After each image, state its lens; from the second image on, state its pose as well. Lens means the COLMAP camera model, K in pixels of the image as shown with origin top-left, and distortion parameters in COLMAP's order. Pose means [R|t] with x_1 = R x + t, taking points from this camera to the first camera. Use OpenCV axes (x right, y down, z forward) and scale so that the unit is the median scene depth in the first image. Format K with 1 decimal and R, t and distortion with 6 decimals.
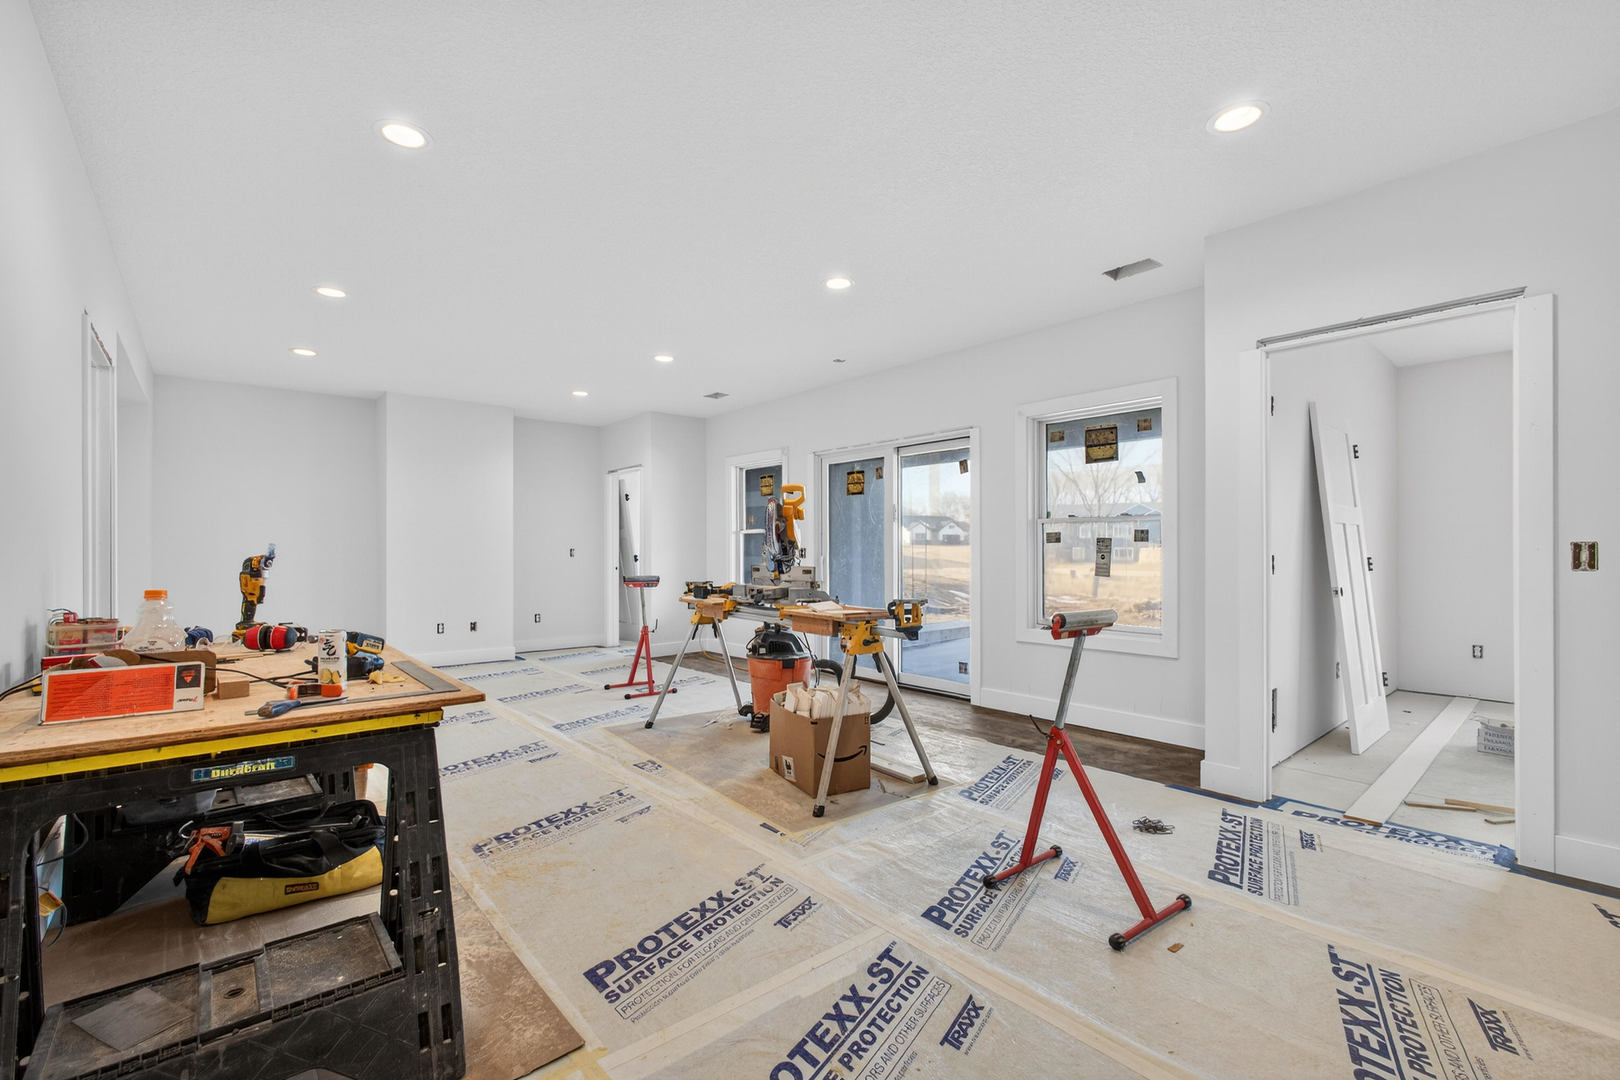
lens RADIAL K [[700.6, 0, 811.7], [0, 700.6, 545.3], [0, 0, 1]] dist [0.018388, -0.000036]
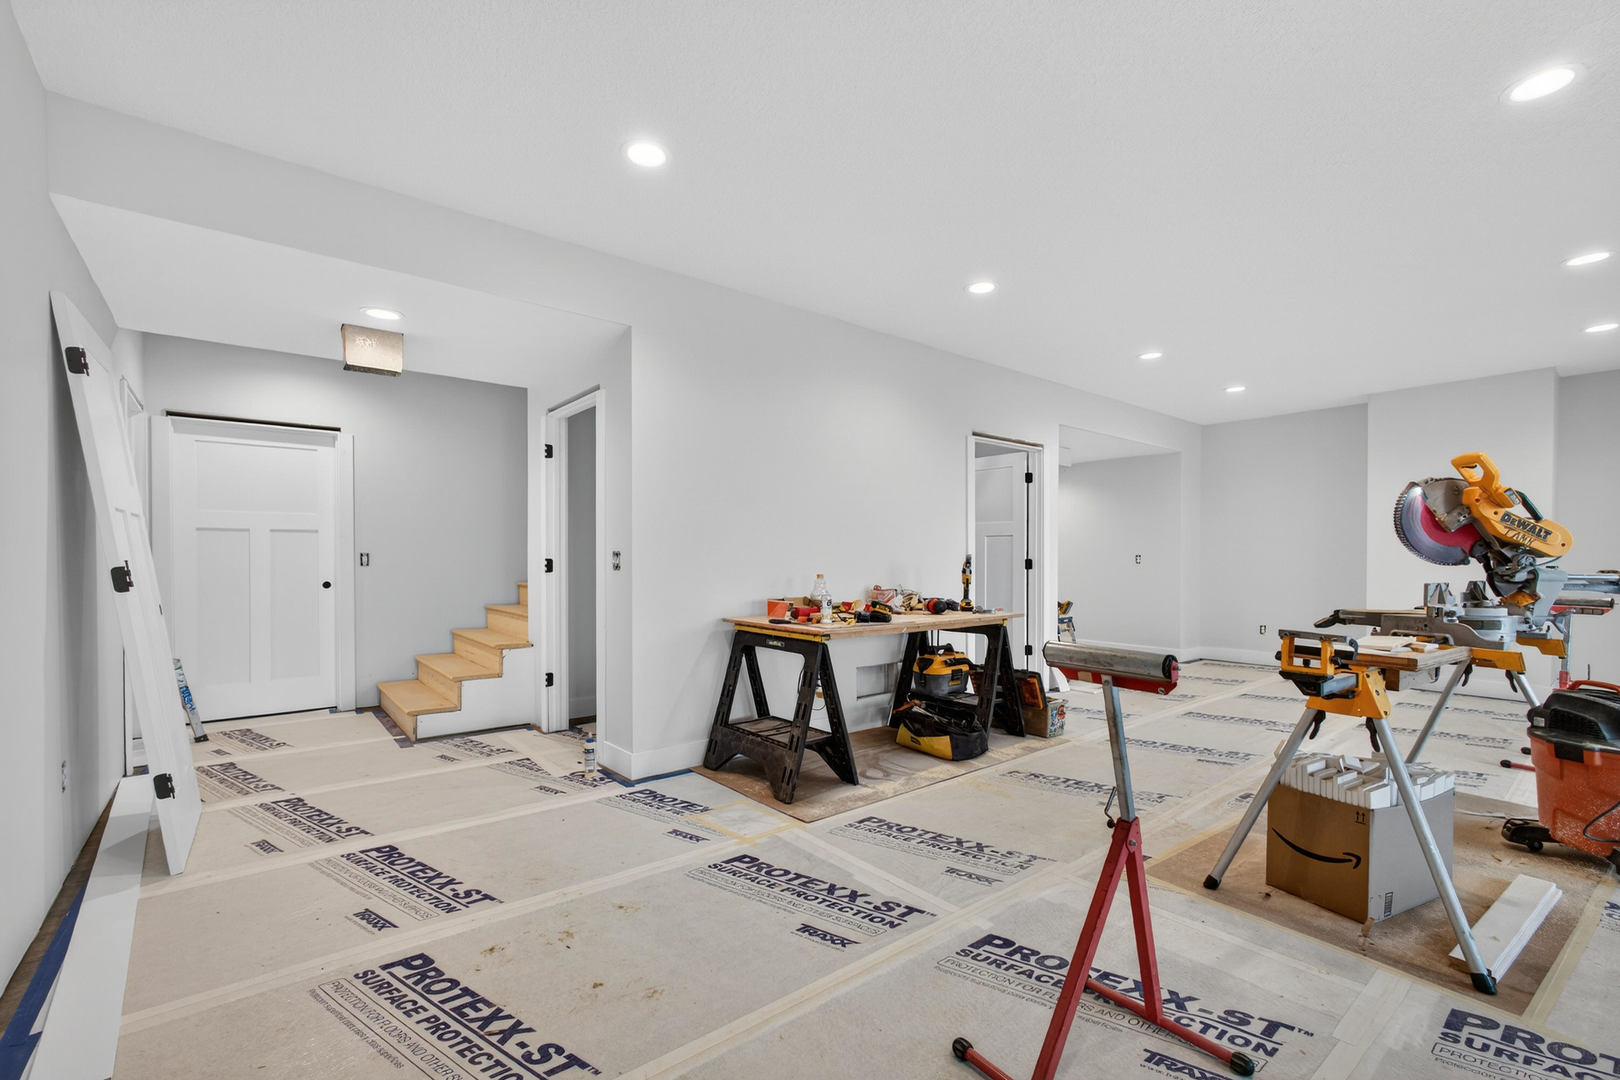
lens RADIAL K [[700.6, 0, 804.8], [0, 700.6, 572.6], [0, 0, 1]] dist [0.018388, -0.000036]
pose [[-0.033405, 0.008480, -0.999406, 0.765059], [0.008350, 0.999931, 0.008206, 0.020630], [0.999407, -0.008071, -0.033473, 0.541532]]
